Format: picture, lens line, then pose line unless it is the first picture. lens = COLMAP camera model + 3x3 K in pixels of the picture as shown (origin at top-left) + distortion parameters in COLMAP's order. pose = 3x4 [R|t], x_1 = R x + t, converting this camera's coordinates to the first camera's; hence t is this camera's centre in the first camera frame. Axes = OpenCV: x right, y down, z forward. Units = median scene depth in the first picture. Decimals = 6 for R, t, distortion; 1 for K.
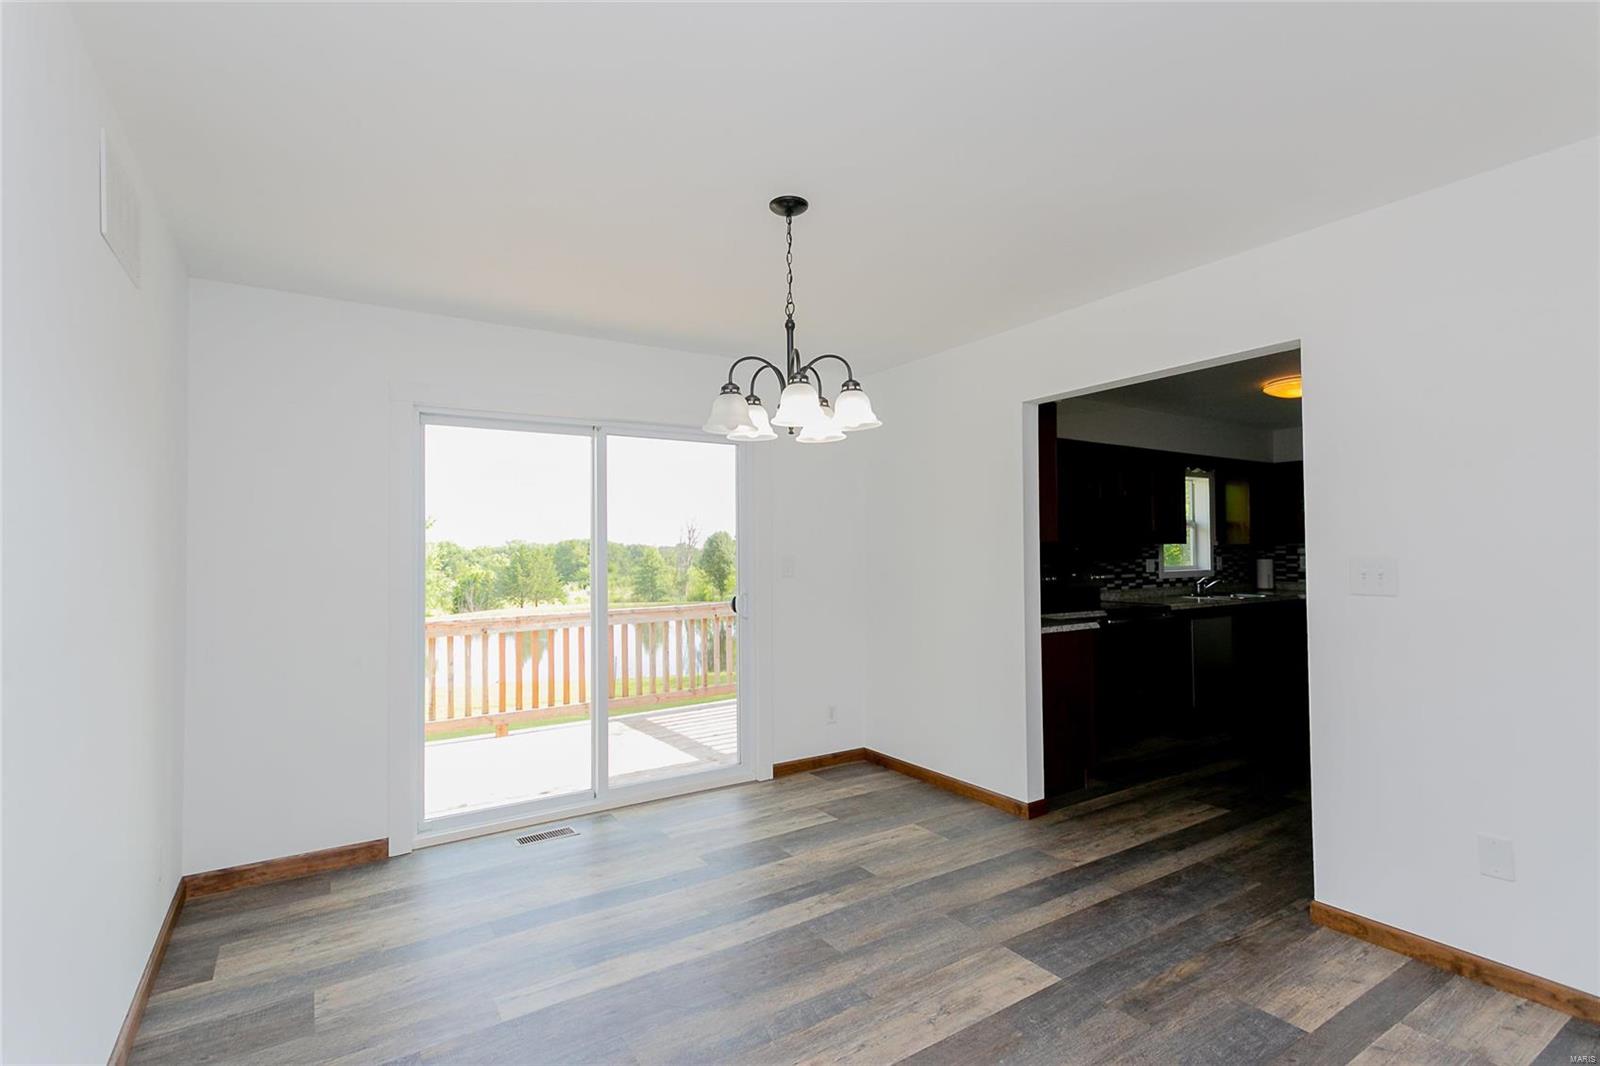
lens RADIAL K [[756.6, 0, 806.3], [0, 756.6, 530.6], [0, 0, 1]] dist [0.002327, 0.002587]
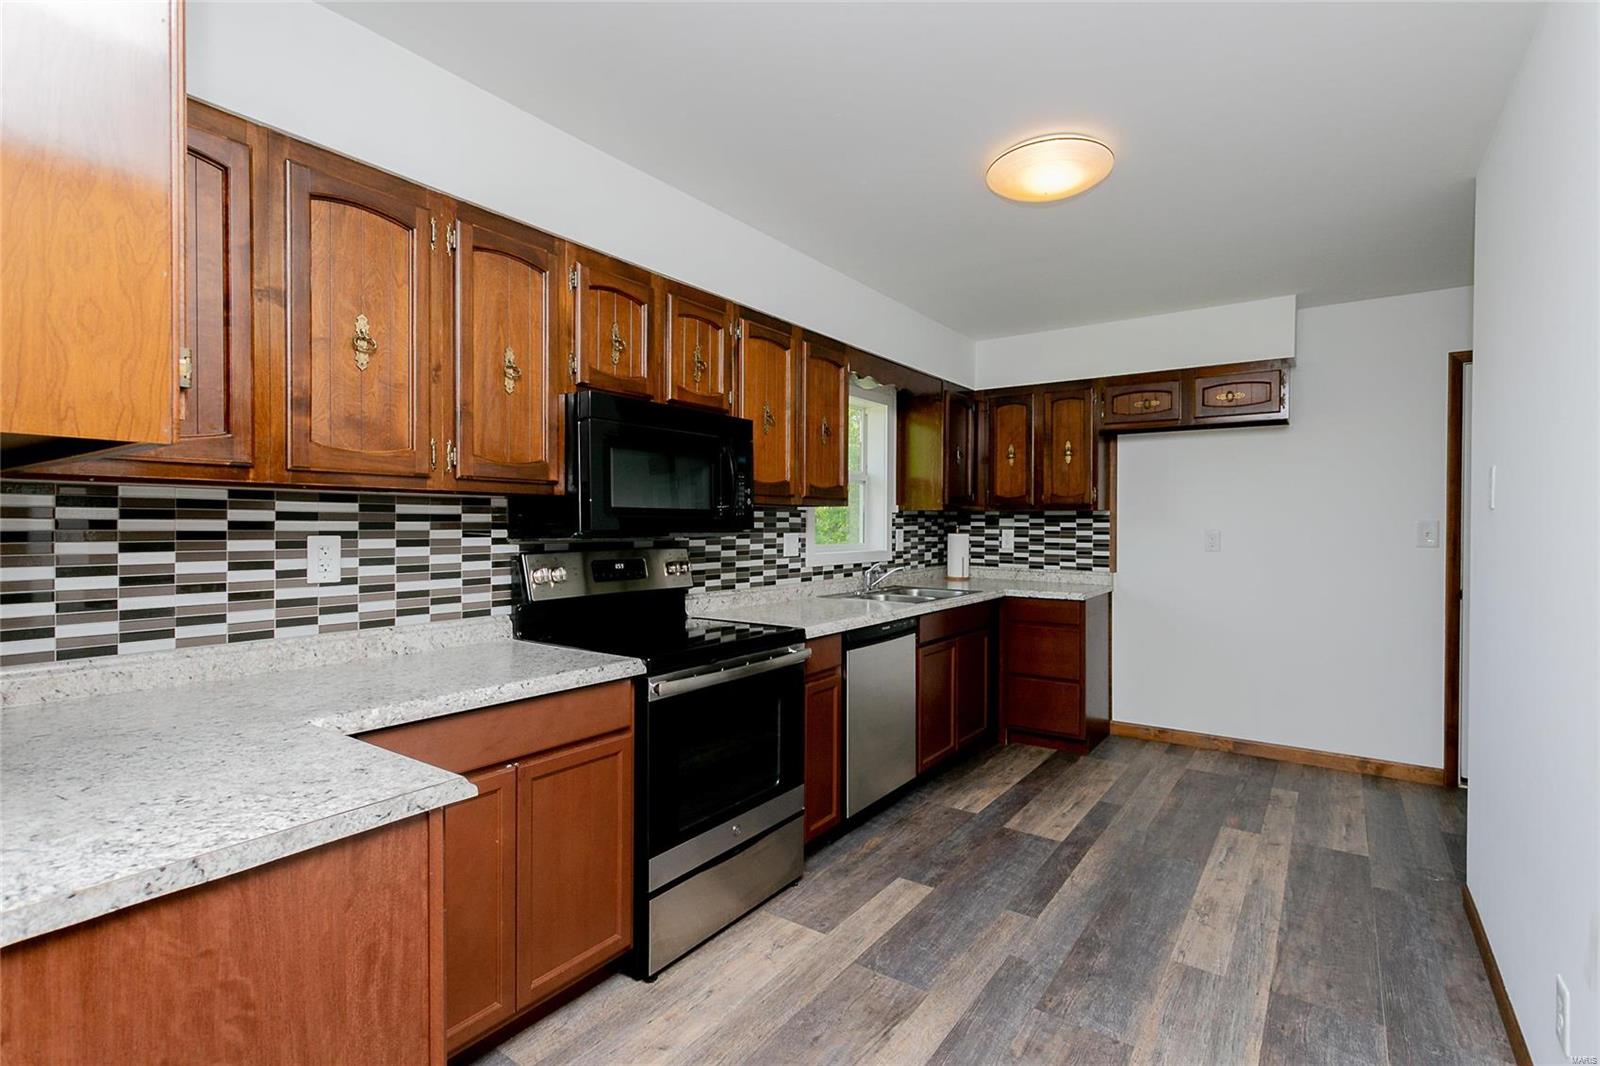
lens RADIAL K [[756.6, 0, 809.7], [0, 756.6, 530.6], [0, 0, 1]] dist [0.002327, 0.002587]
pose [[0.929775, -0.000541, 0.368129, 0.256459], [-0.008020, 0.999732, 0.021725, 0.023073], [-0.368042, -0.023152, 0.929521, 0.464414]]
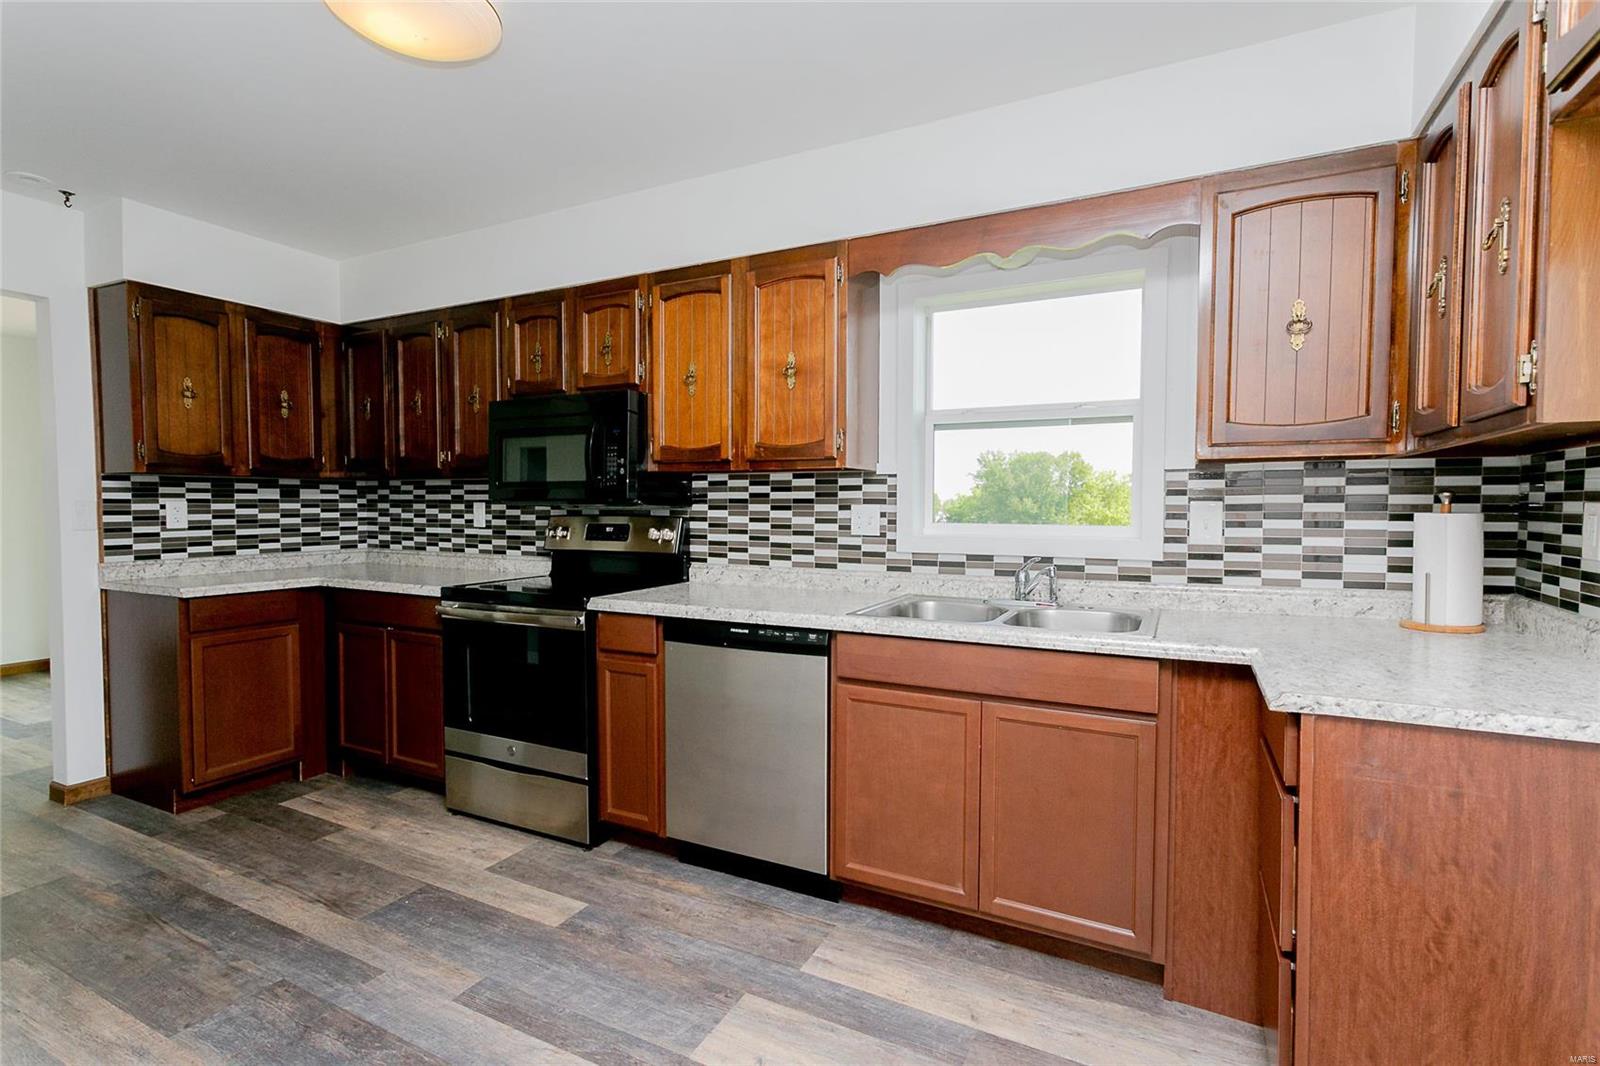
lens RADIAL K [[756.6, 0, 788.8], [0, 756.6, 528.8], [0, 0, 1]] dist [0.002327, 0.002587]
pose [[0.486599, 0.038680, -0.872769, 0.804973], [0.018476, 0.998340, 0.054546, 0.026350], [0.873430, -0.042667, 0.485077, 0.743196]]
